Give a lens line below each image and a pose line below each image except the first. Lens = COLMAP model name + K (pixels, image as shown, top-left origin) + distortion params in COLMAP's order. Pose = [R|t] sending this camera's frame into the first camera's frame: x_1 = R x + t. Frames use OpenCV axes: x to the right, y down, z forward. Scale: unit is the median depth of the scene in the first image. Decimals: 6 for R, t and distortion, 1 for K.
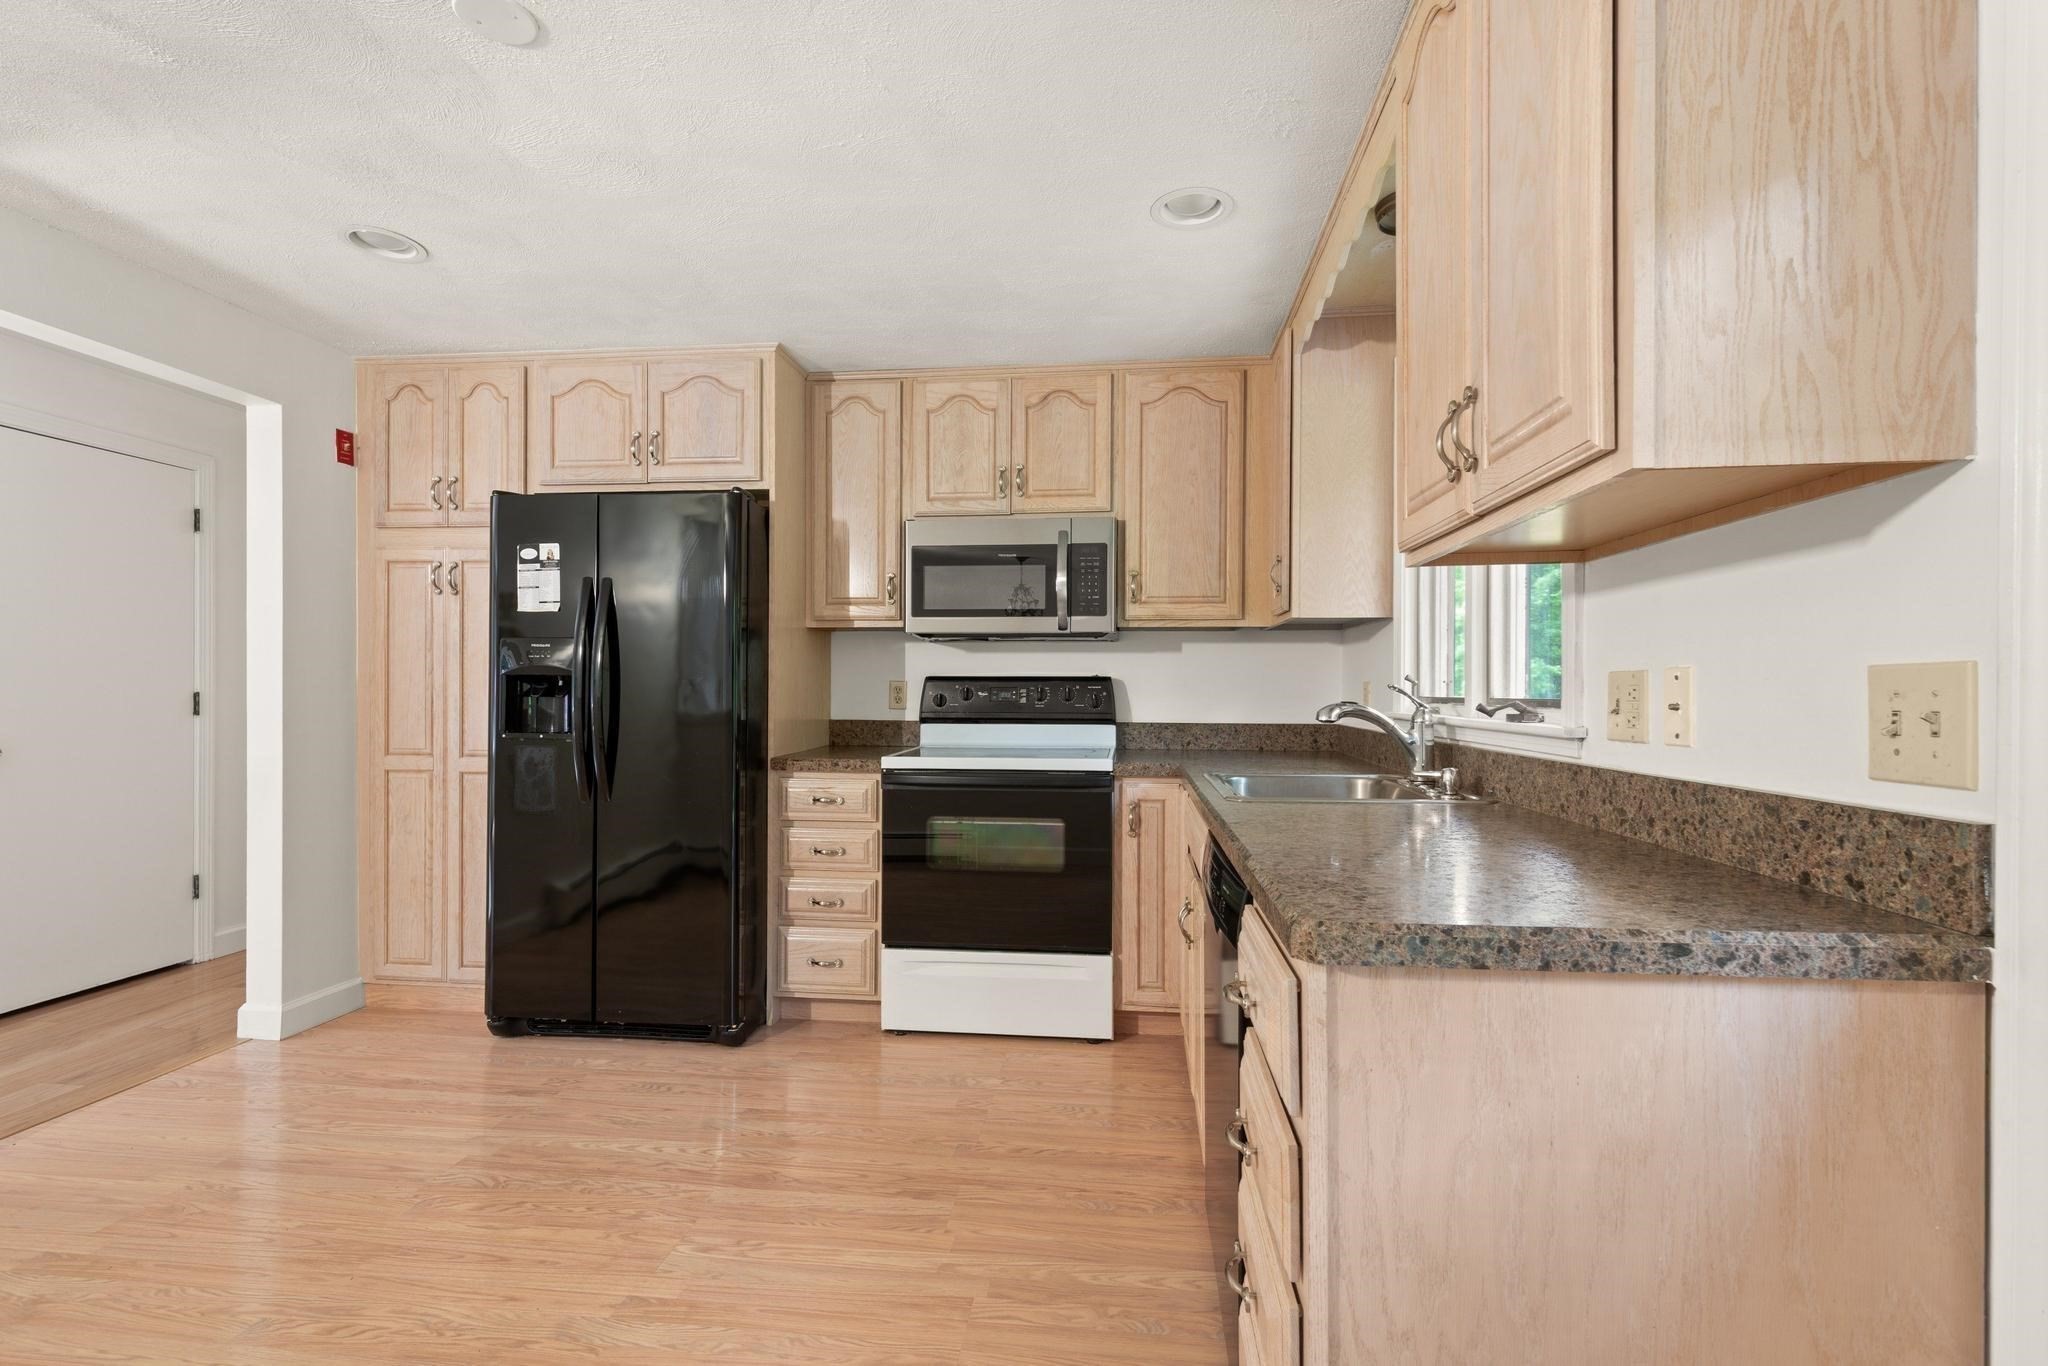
lens RADIAL K [[929.7, 0, 1029.5], [0, 929.7, 687.2], [0, 0, 1]] dist [0.000251, -0.000520]
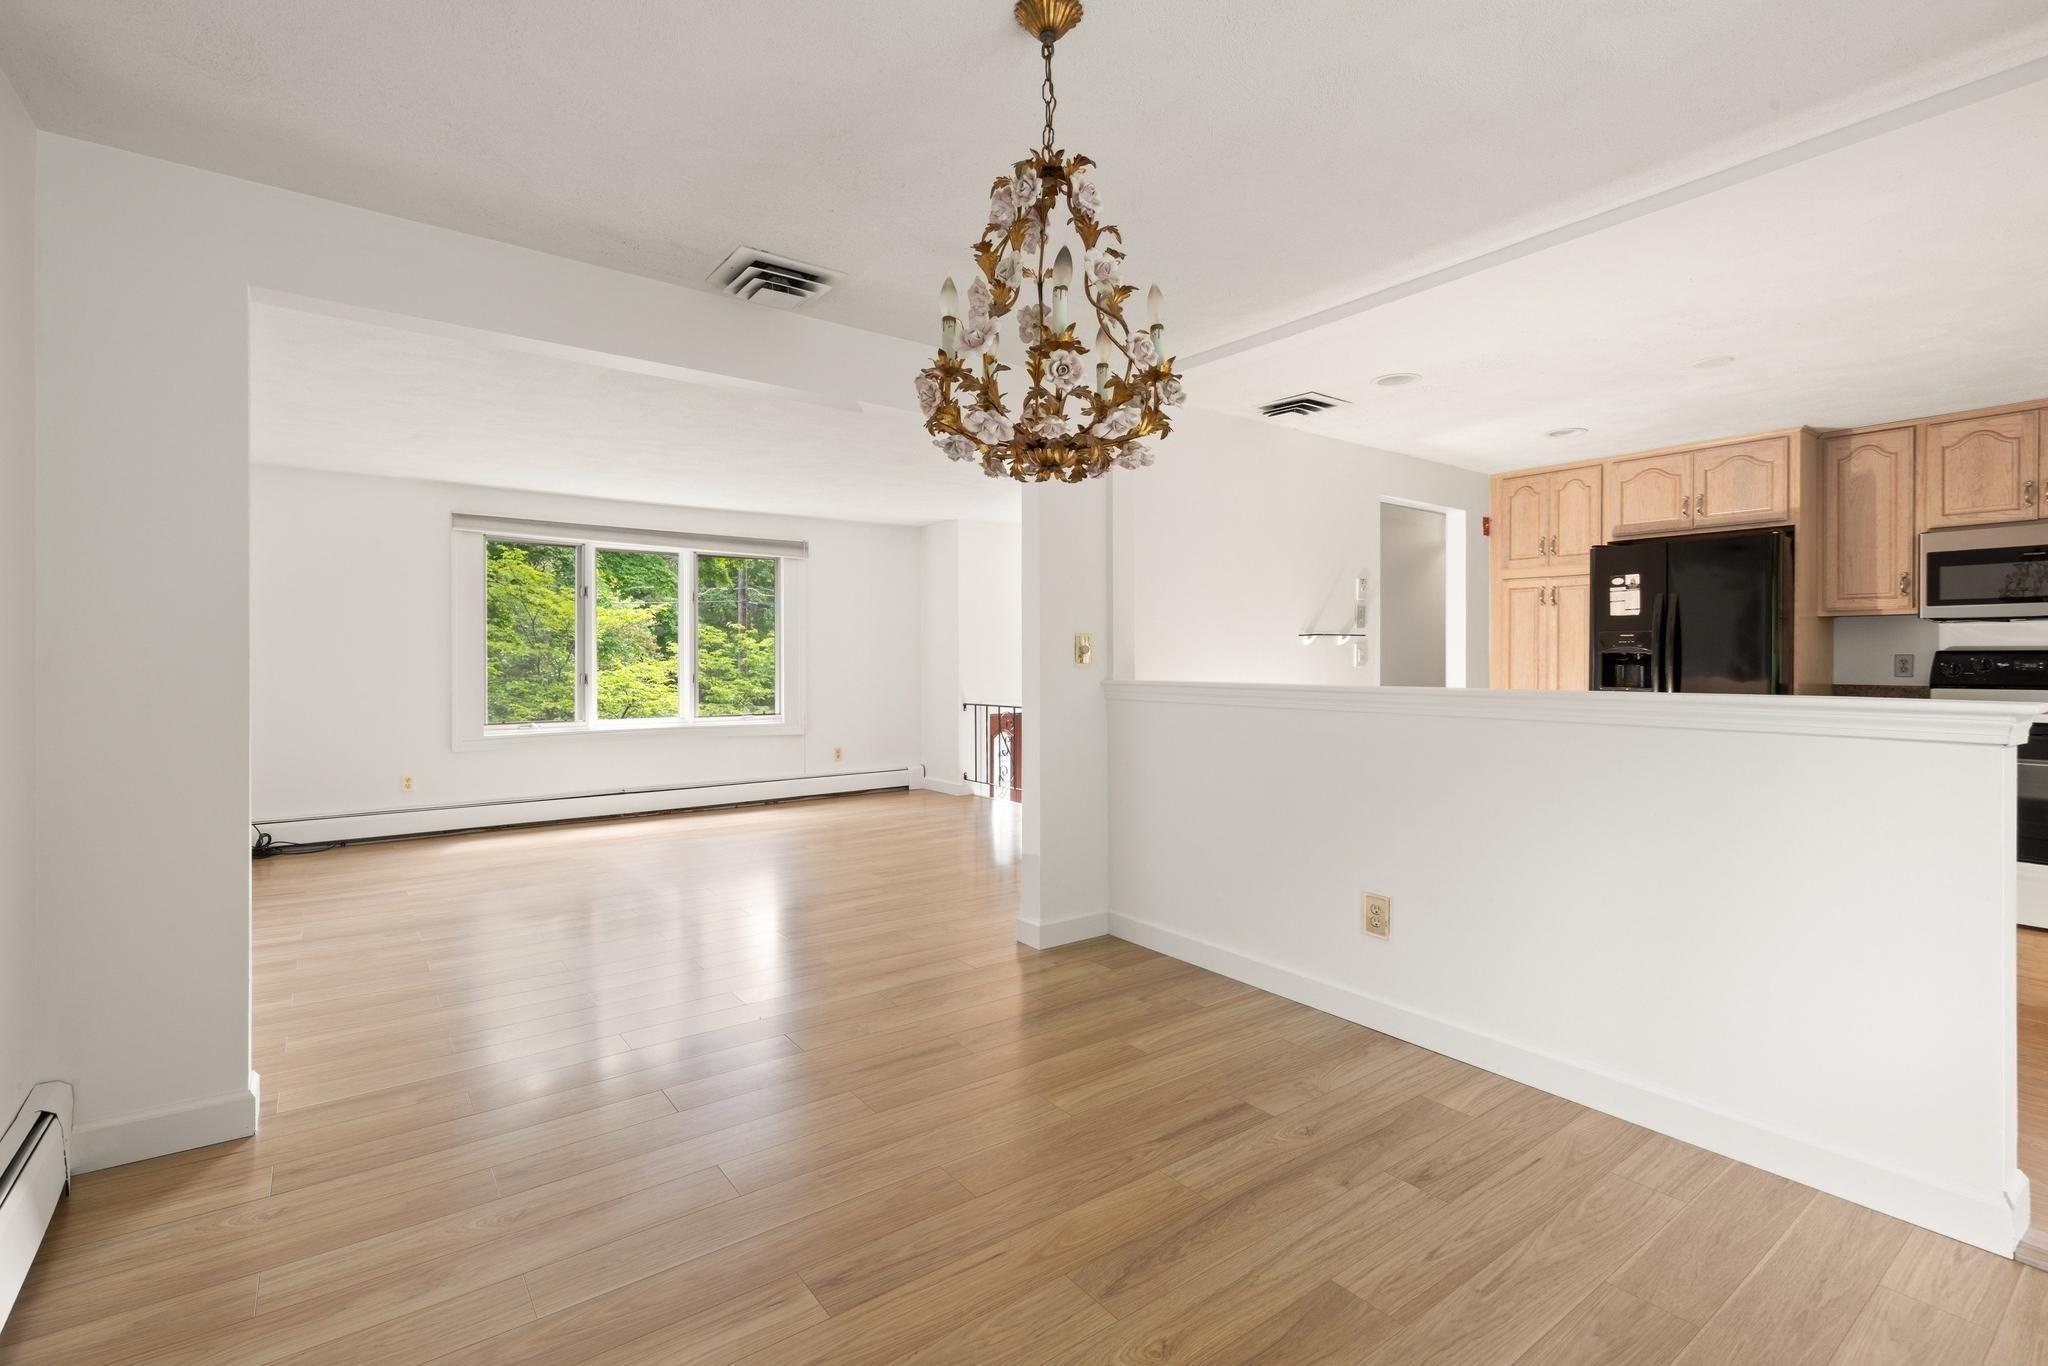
lens RADIAL K [[929.6, 0, 1032.3], [0, 929.6, 674.7], [0, 0, 1]] dist [0.003910, -0.001429]
pose [[0.679722, 0.008551, -0.733420, -0.018111], [0.002928, 0.999892, 0.014372, -0.001133], [0.733464, -0.011916, 0.679624, -0.872920]]
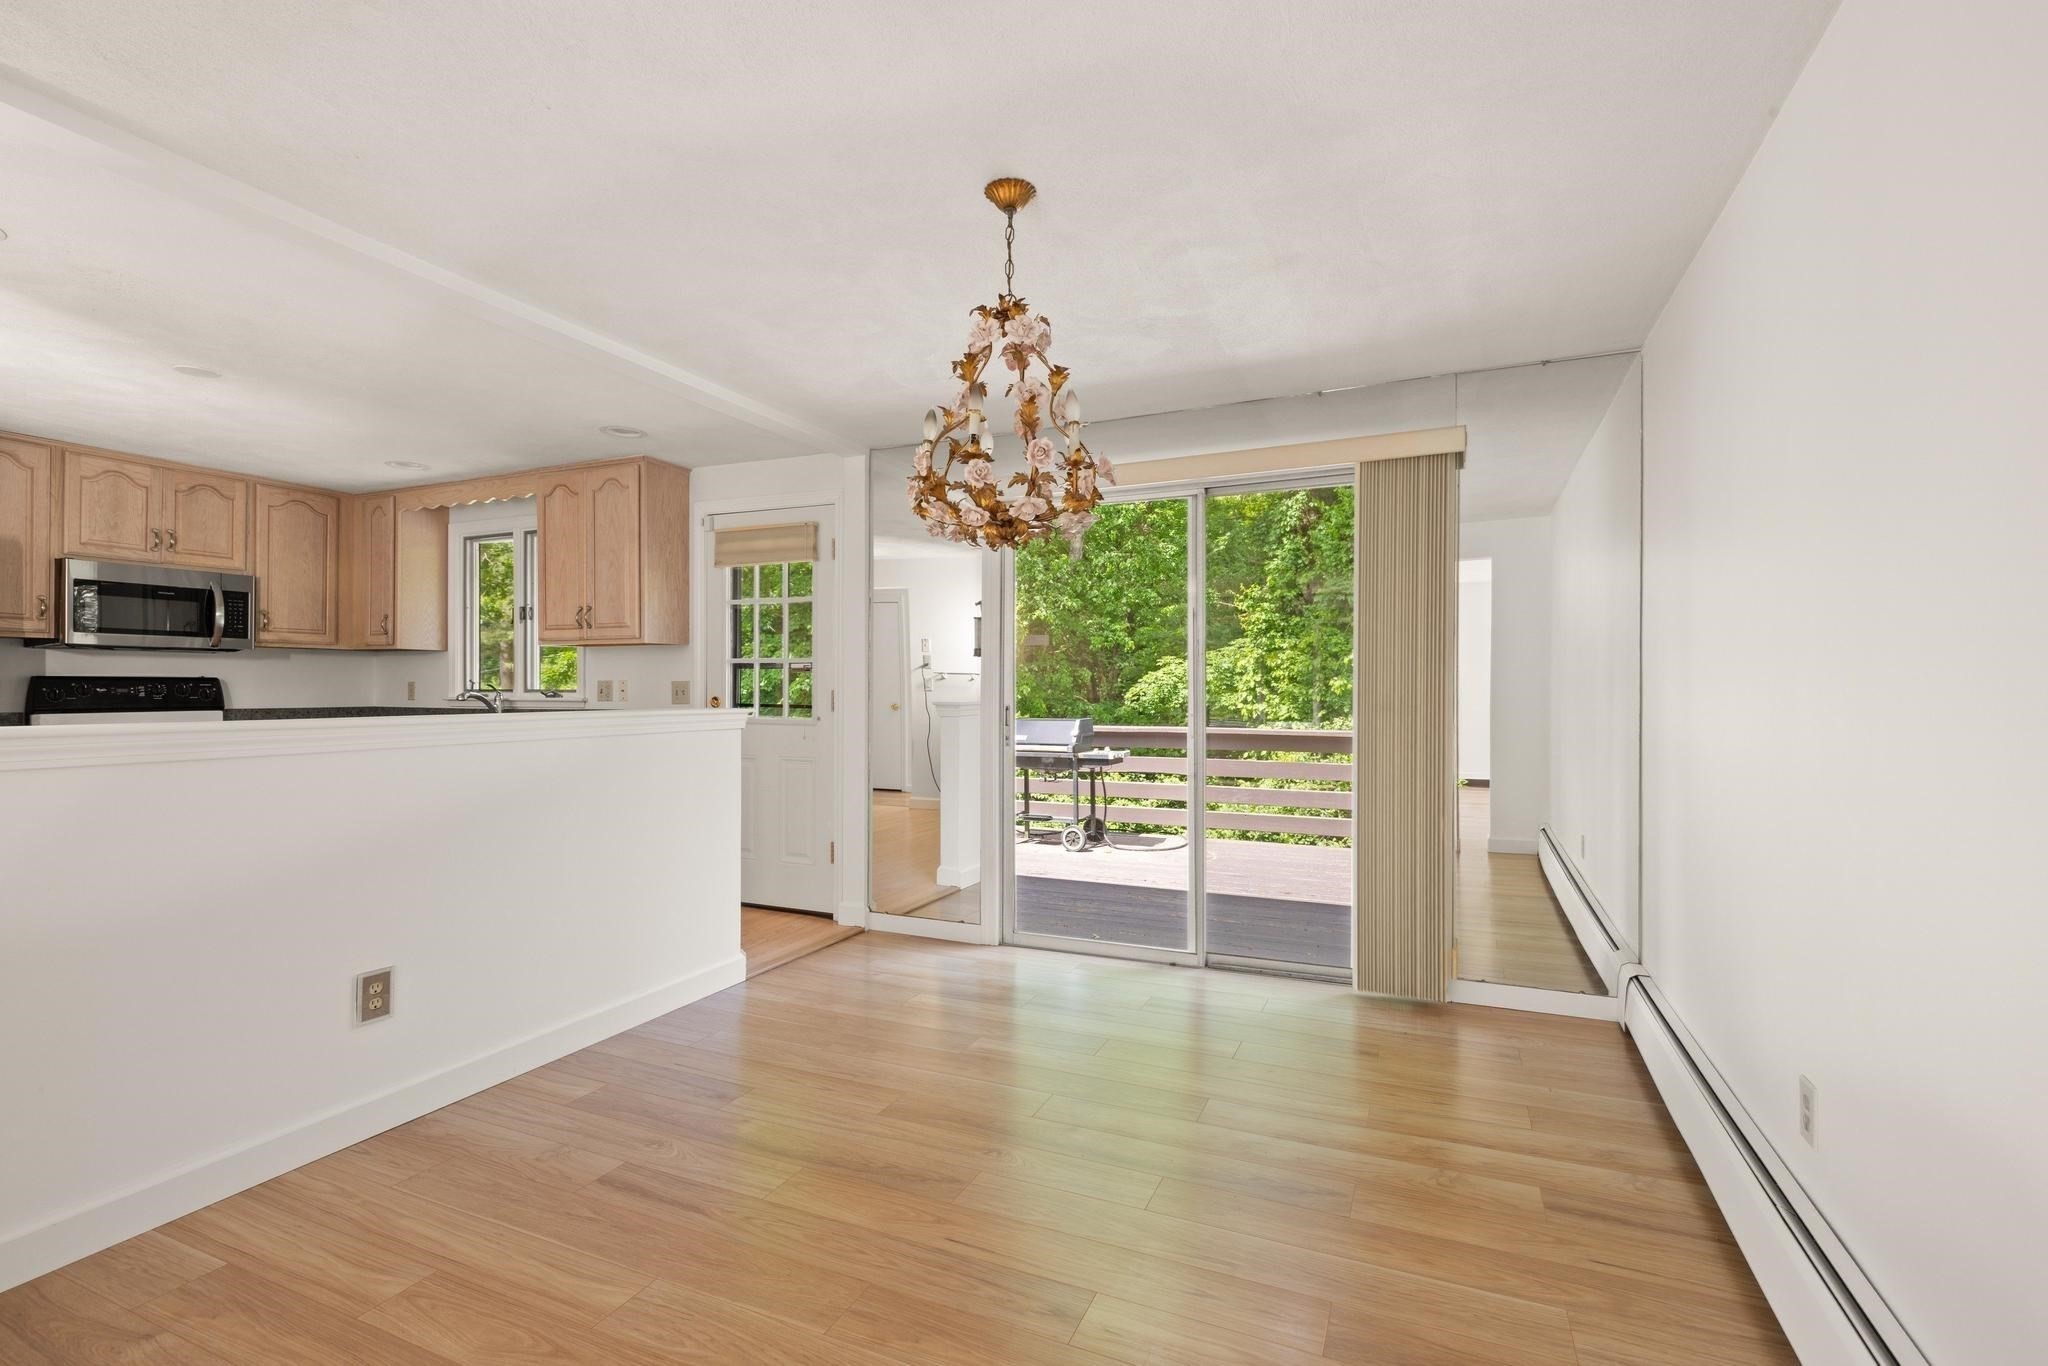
lens RADIAL K [[921.6, 0, 1033.1], [0, 921.6, 688.5], [0, 0, 1]] dist [0.005309, -0.000187]
pose [[0.301018, -0.003212, 0.953613, -1.017893], [-0.001803, 0.999991, 0.003937, -0.002156], [-0.953617, -0.002904, 0.301009, -0.736070]]
